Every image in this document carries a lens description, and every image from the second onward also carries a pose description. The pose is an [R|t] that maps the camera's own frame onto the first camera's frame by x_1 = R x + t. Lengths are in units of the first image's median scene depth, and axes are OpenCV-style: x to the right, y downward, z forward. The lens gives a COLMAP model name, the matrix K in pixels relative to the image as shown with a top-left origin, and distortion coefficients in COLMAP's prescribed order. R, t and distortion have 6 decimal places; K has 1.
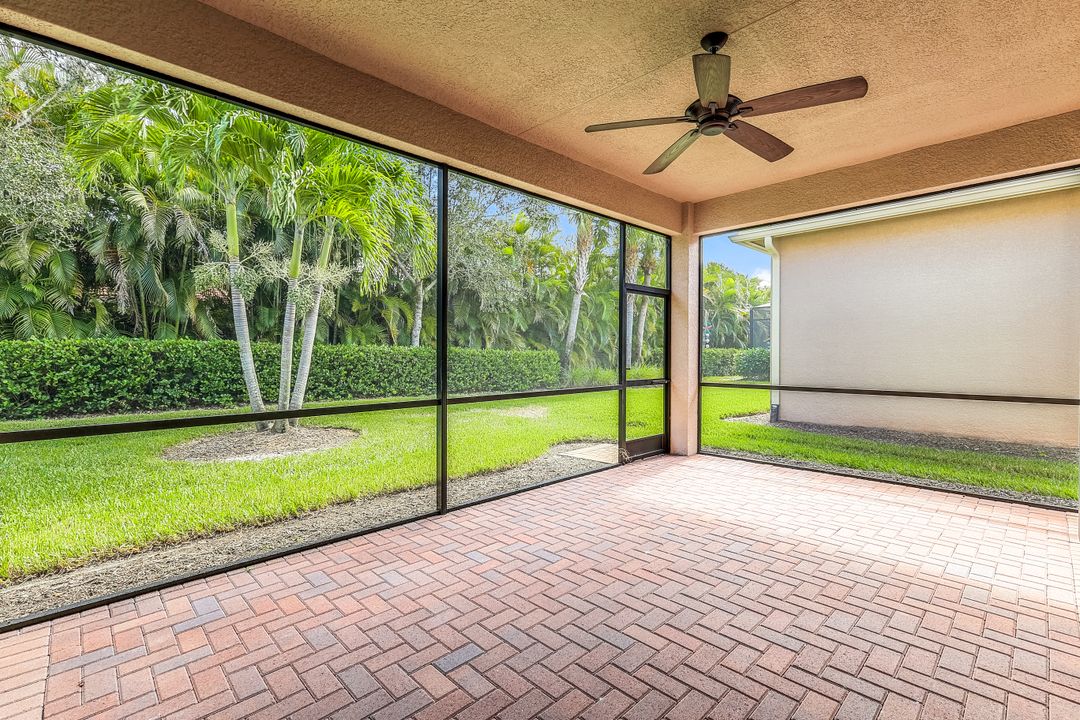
lens RADIAL K [[484.3, 0, 540.0], [0, 484.3, 360.0], [0, 0, 1]] dist [-0.000547, -0.000358]
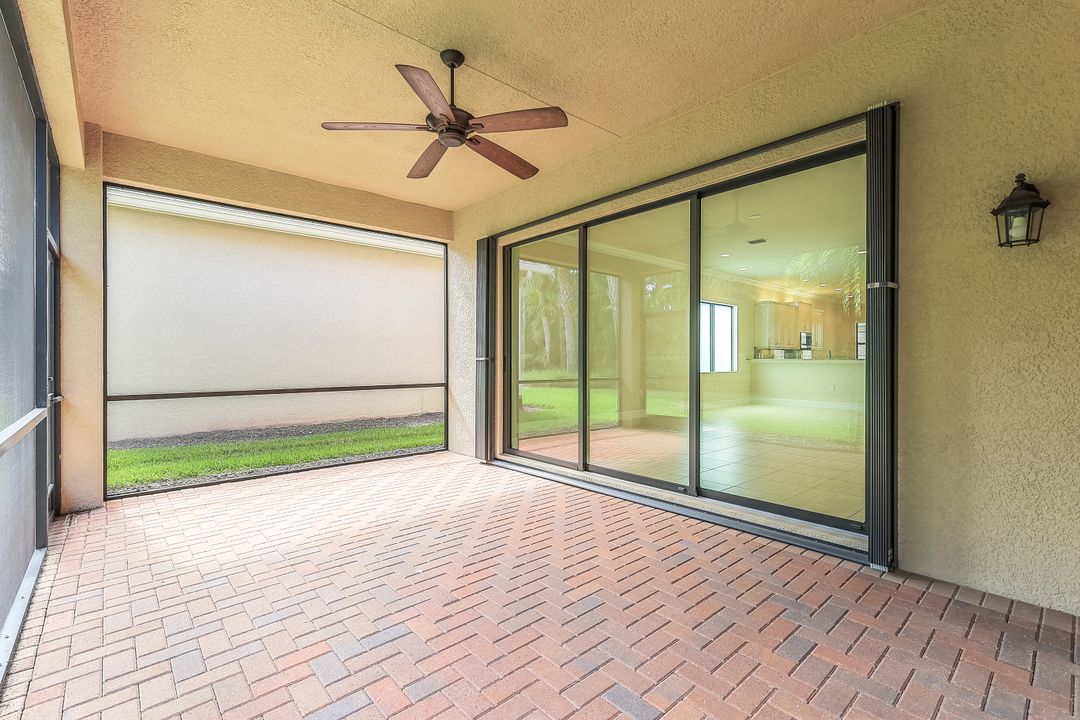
lens RADIAL K [[484.3, 0, 540.0], [0, 484.3, 360.0], [0, 0, 1]] dist [-0.000547, -0.000358]
pose [[0.040408, -0.002276, 0.999181, -0.546002], [0.012793, 0.999917, 0.001760, 0.004135], [-0.999101, 0.012711, 0.040434, 0.599037]]
